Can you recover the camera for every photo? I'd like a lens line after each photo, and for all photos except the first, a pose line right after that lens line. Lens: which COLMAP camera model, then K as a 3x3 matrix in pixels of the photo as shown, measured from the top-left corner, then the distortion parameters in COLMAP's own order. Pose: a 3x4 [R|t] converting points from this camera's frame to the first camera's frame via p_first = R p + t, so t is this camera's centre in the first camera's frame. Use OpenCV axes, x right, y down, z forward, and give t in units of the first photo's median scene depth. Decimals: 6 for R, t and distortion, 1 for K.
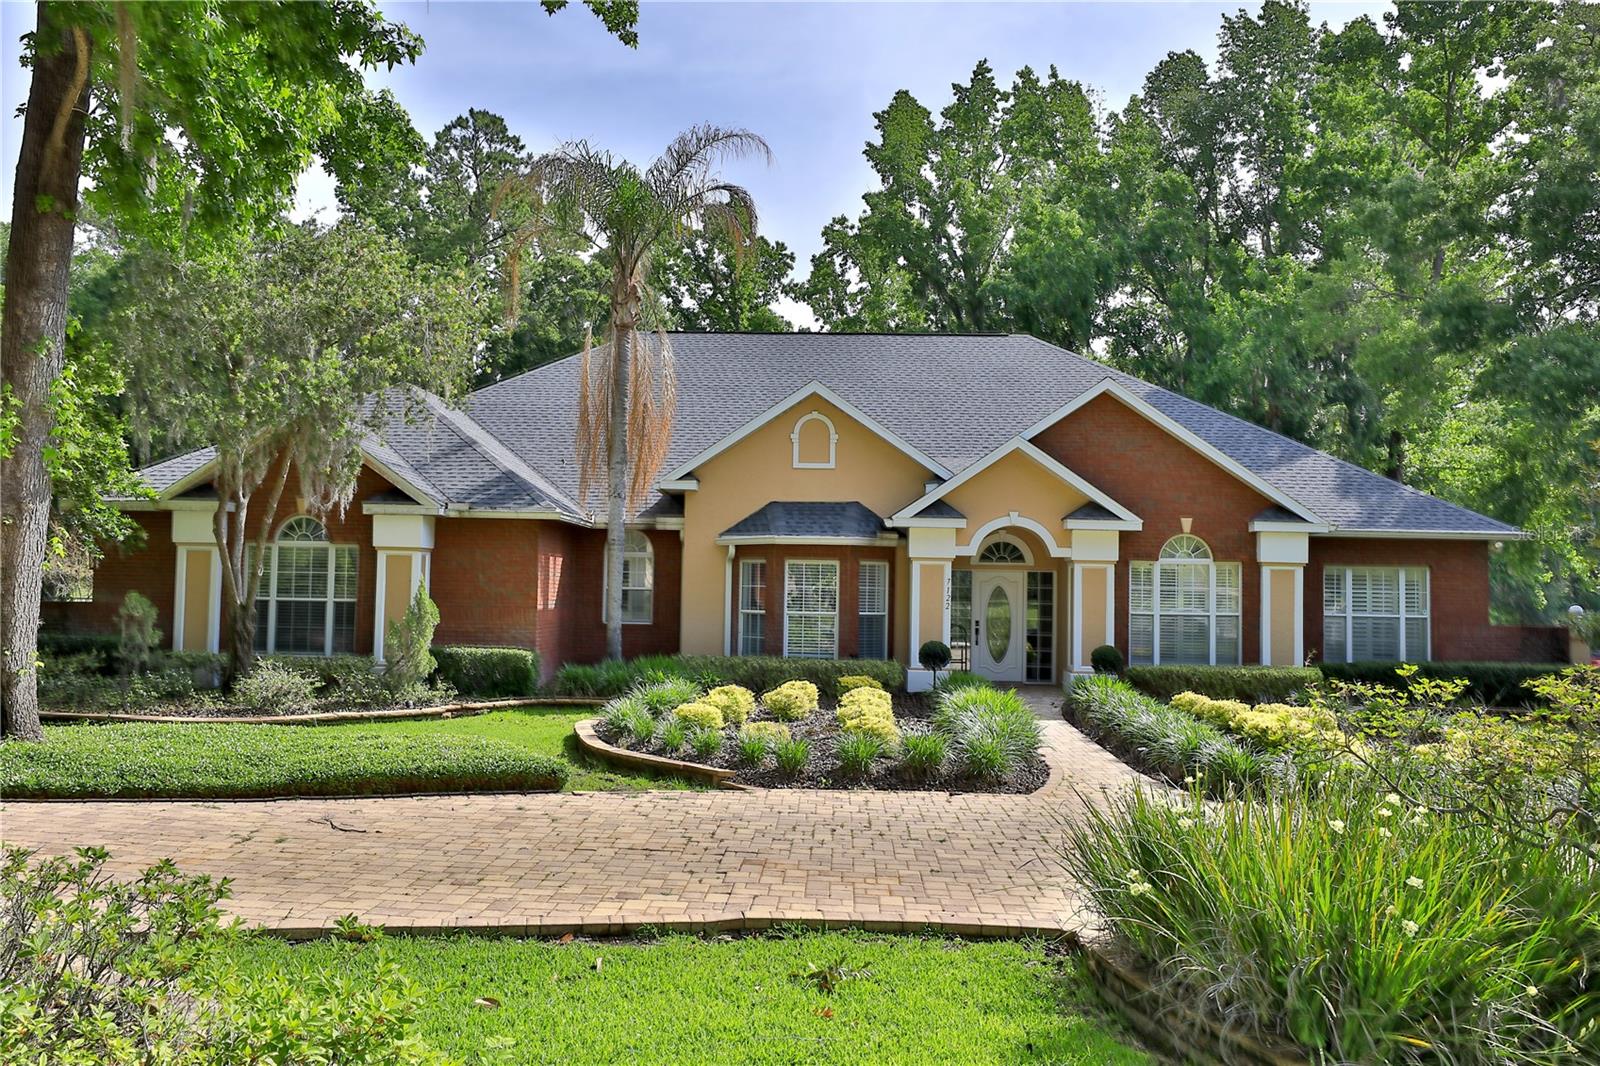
lens RADIAL K [[1231.2, 0, 798.8], [0, 1231.2, 524.5], [0, 0, 1]] dist [-0.035986, -0.000020]
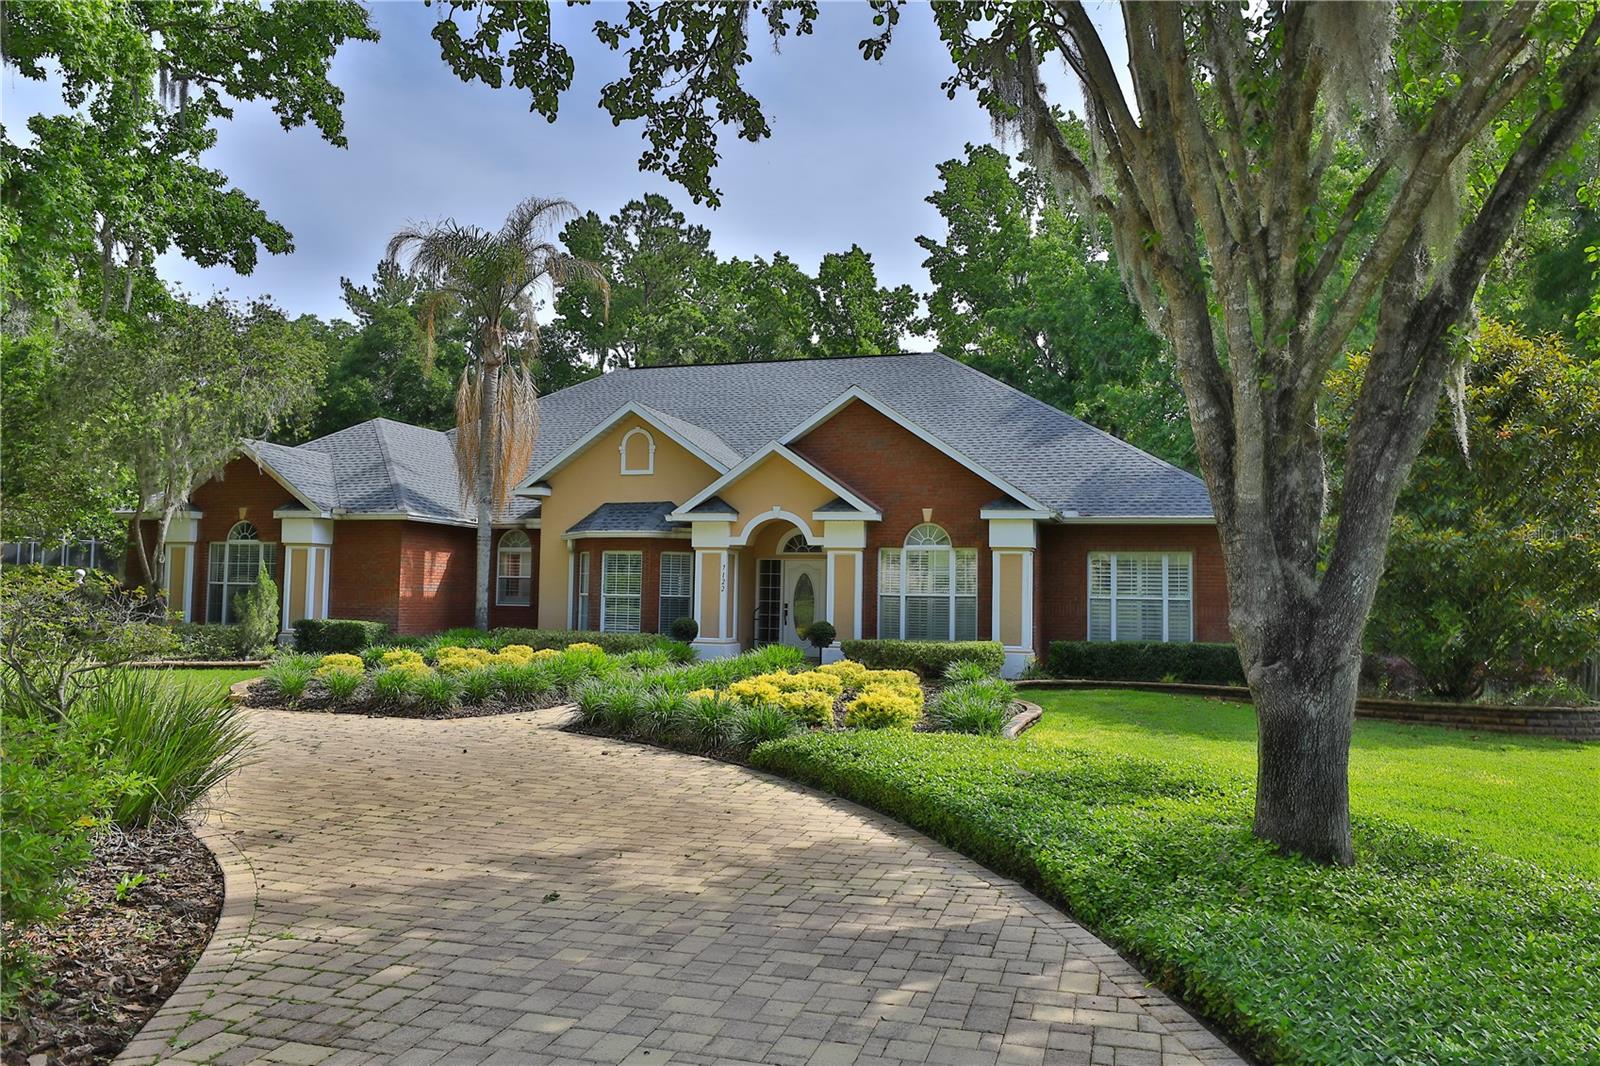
lens RADIAL K [[1100.9, 0, 804.1], [0, 1100.9, 526.3], [0, 0, 1]] dist [-0.034048, 0.000895]
pose [[0.969465, -0.017455, -0.244607, 0.429944], [0.013643, 0.999758, -0.017270, 0.025194], [0.244849, 0.013405, 0.969469, 0.006550]]
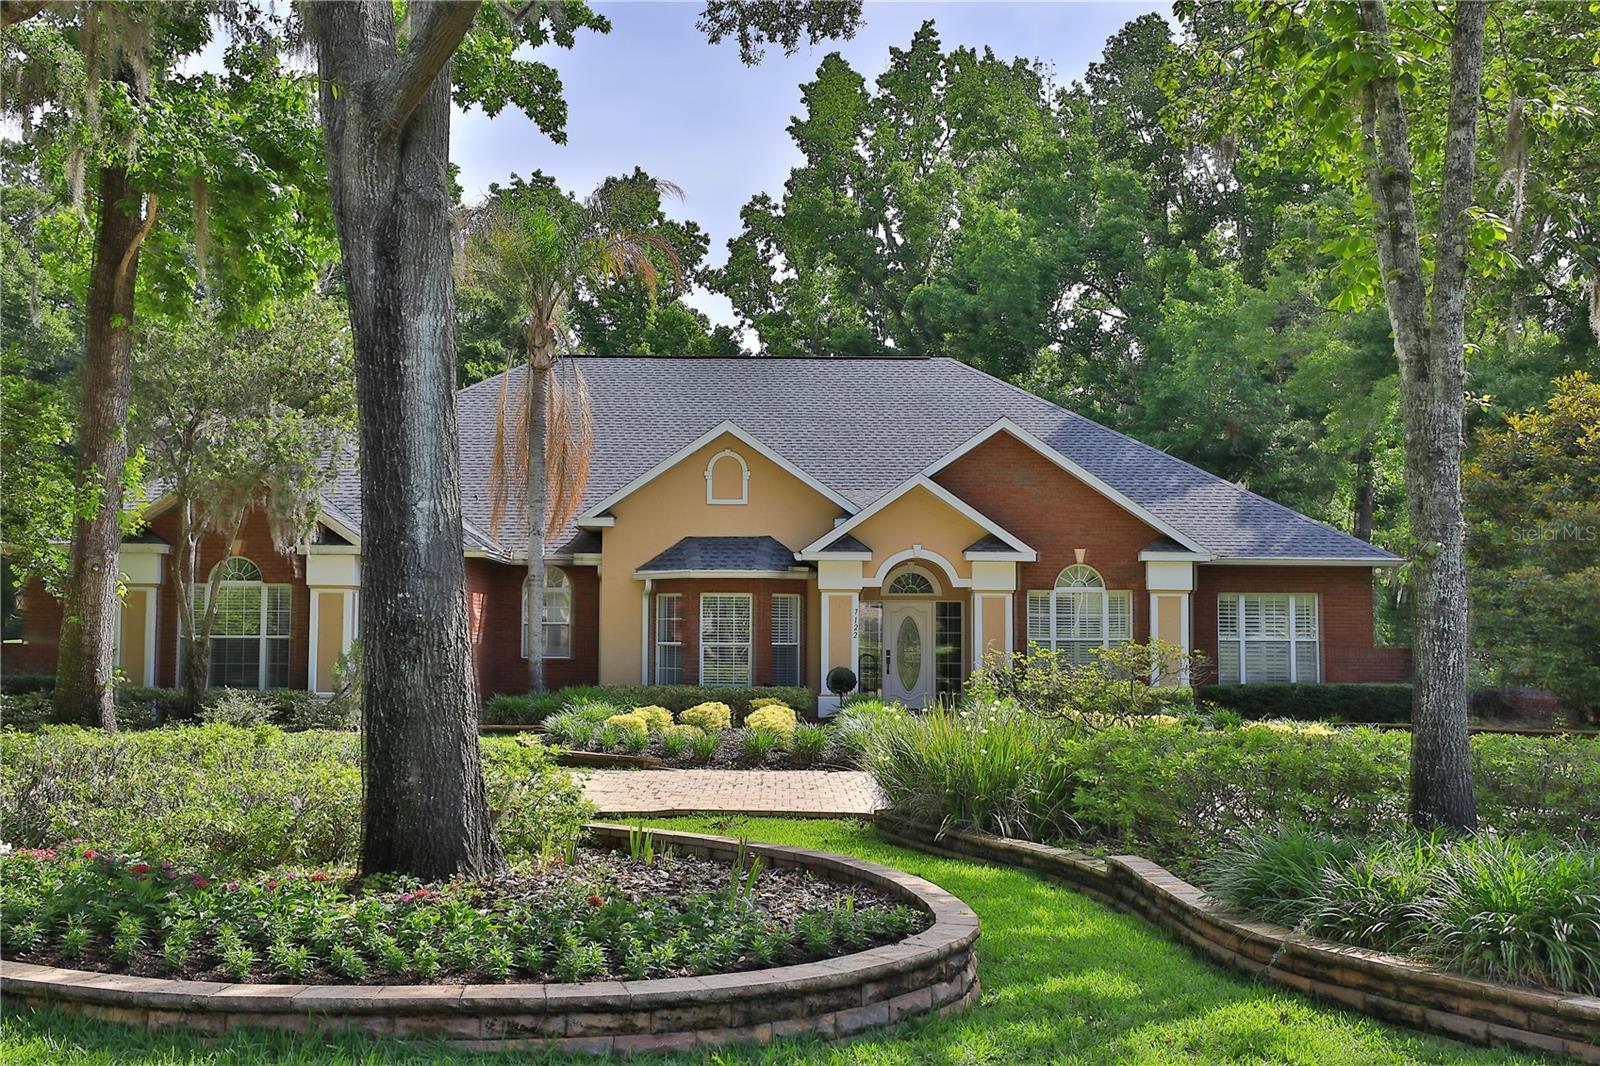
lens RADIAL K [[1617.1, 0, 807.2], [0, 1617.1, 529.0], [0, 0, 1]] dist [-0.048655, 0.000000]
pose [[0.998520, -0.010413, 0.053379, 0.006712], [0.011109, 0.999857, -0.012769, -0.007009], [-0.053239, 0.013343, 0.998493, -0.360107]]
